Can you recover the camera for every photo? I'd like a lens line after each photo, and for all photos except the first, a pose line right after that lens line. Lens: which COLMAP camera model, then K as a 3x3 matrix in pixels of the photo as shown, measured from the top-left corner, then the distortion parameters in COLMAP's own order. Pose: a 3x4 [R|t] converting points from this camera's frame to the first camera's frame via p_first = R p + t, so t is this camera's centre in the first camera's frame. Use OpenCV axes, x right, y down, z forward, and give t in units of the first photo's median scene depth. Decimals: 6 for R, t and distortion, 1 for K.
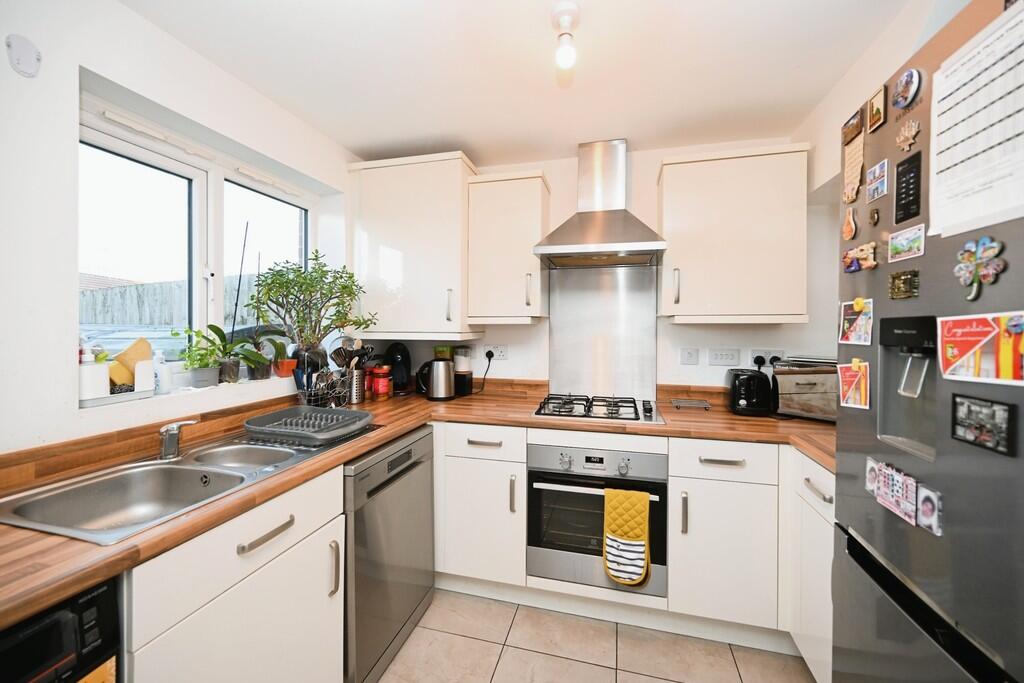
lens RADIAL K [[398.8, 0, 514.4], [0, 398.8, 333.0], [0, 0, 1]] dist [-0.000732, -0.000102]
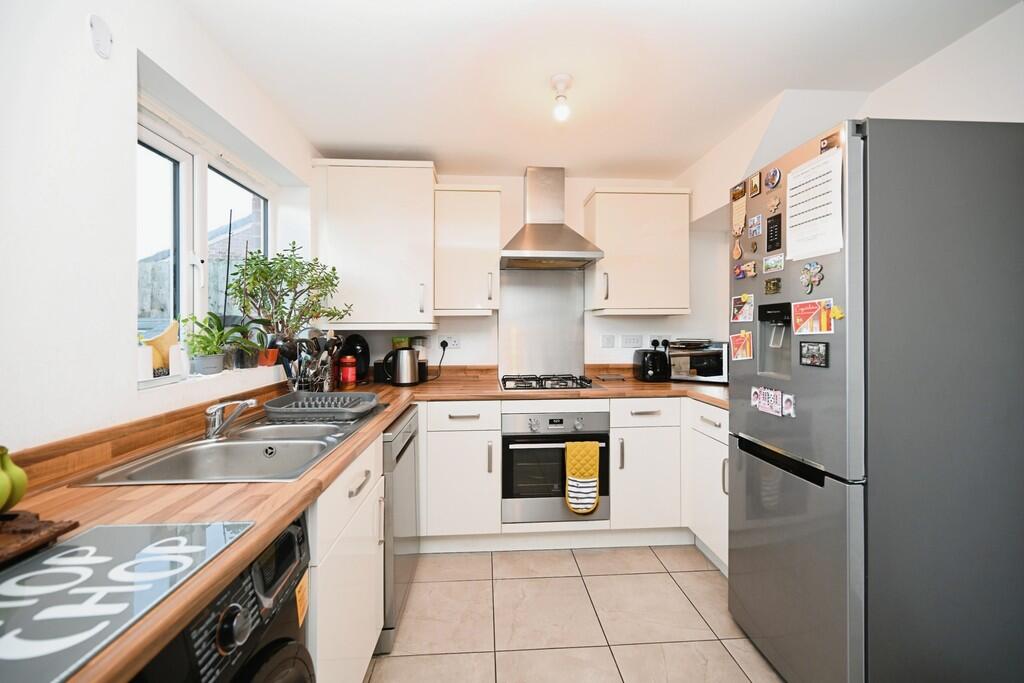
lens RADIAL K [[398.8, 0, 508.8], [0, 398.8, 332.2], [0, 0, 1]] dist [-0.000732, -0.000102]
pose [[0.950102, -0.009676, 0.311791, -0.355613], [0.011305, 0.999930, -0.003416, 0.039916], [-0.311736, 0.006770, 0.950145, -0.168823]]
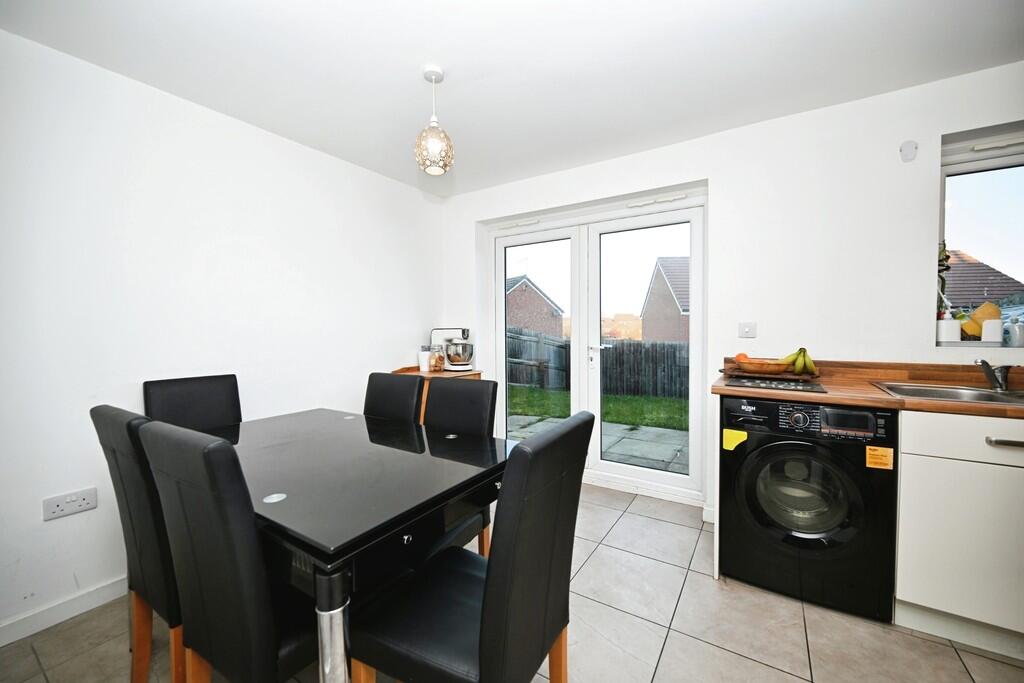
lens RADIAL K [[398.8, 0, 514.0], [0, 398.8, 337.4], [0, 0, 1]] dist [-0.000732, -0.000102]
pose [[-0.295824, 0.027352, -0.954851, 0.686636], [-0.000661, 0.999584, 0.028838, 0.074800], [0.955242, 0.009162, -0.295683, -0.124373]]
